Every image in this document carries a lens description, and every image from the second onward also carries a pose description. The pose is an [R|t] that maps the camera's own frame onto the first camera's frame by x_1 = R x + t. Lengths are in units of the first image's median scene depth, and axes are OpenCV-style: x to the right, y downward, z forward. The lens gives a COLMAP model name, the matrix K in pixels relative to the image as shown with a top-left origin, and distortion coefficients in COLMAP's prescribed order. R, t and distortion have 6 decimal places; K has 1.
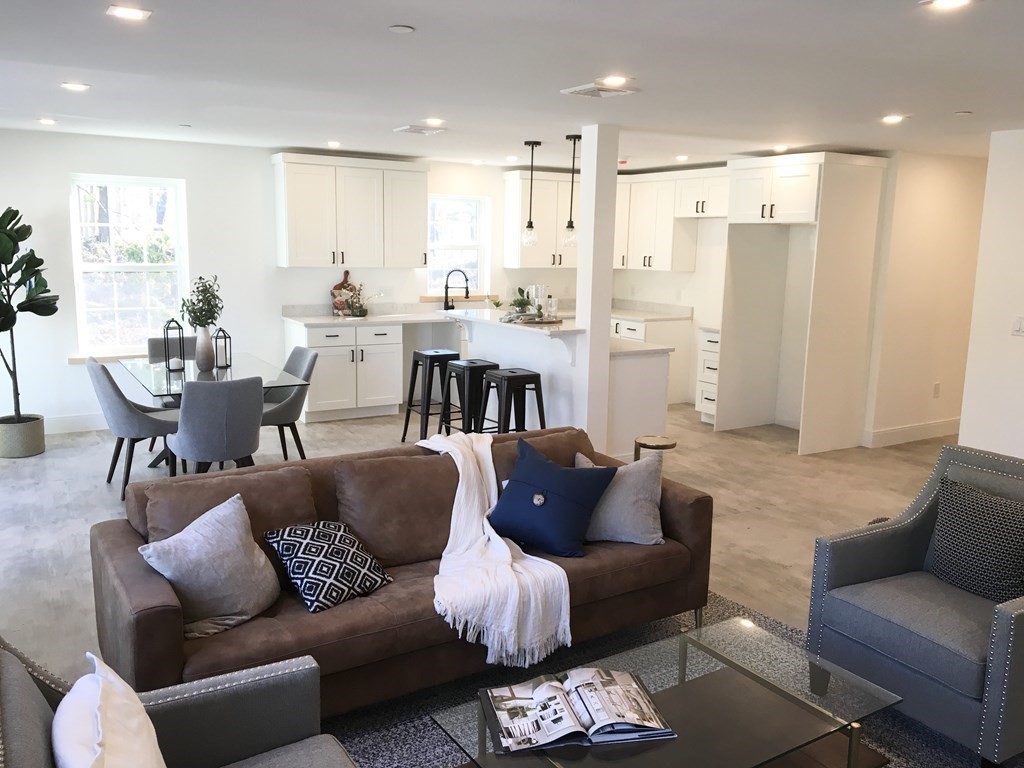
lens RADIAL K [[855.3, 0, 514.7], [0, 855.3, 387.1], [0, 0, 1]] dist [0.064276, -0.088511]
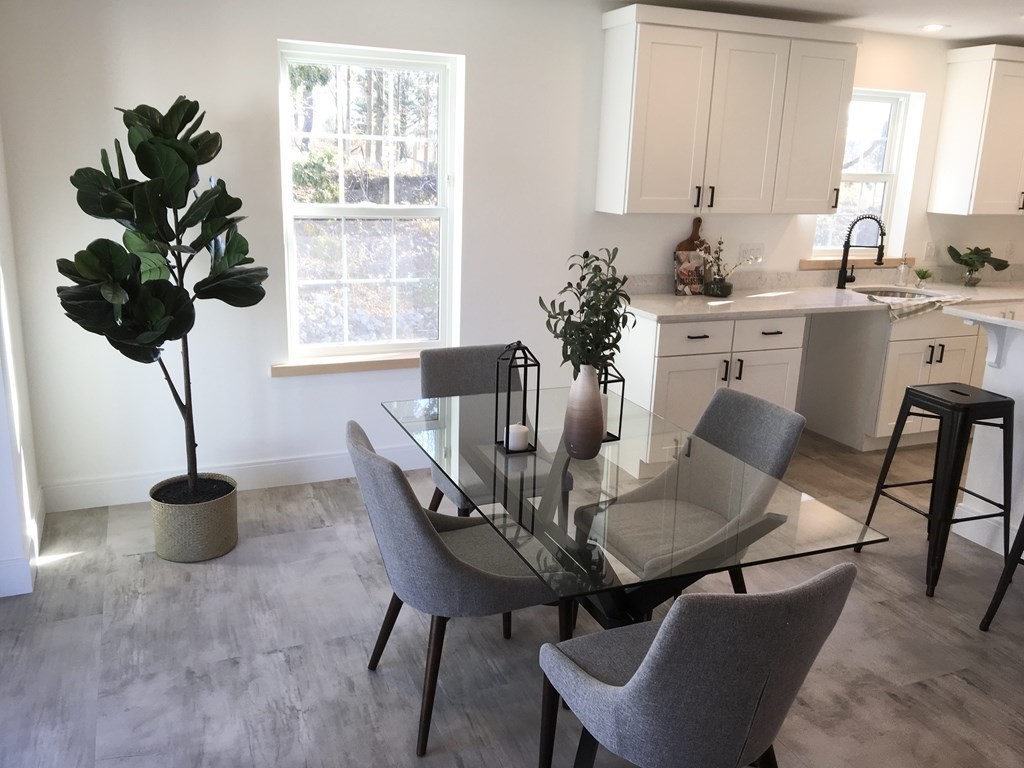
lens RADIAL K [[855.3, 0, 517.3], [0, 855.3, 382.1], [0, 0, 1]] dist [0.064276, -0.088511]
pose [[0.989410, 0.045436, -0.137855, -0.299304], [-0.034466, 0.996122, 0.080949, -0.084773], [0.140998, -0.075341, 0.987139, 0.494343]]
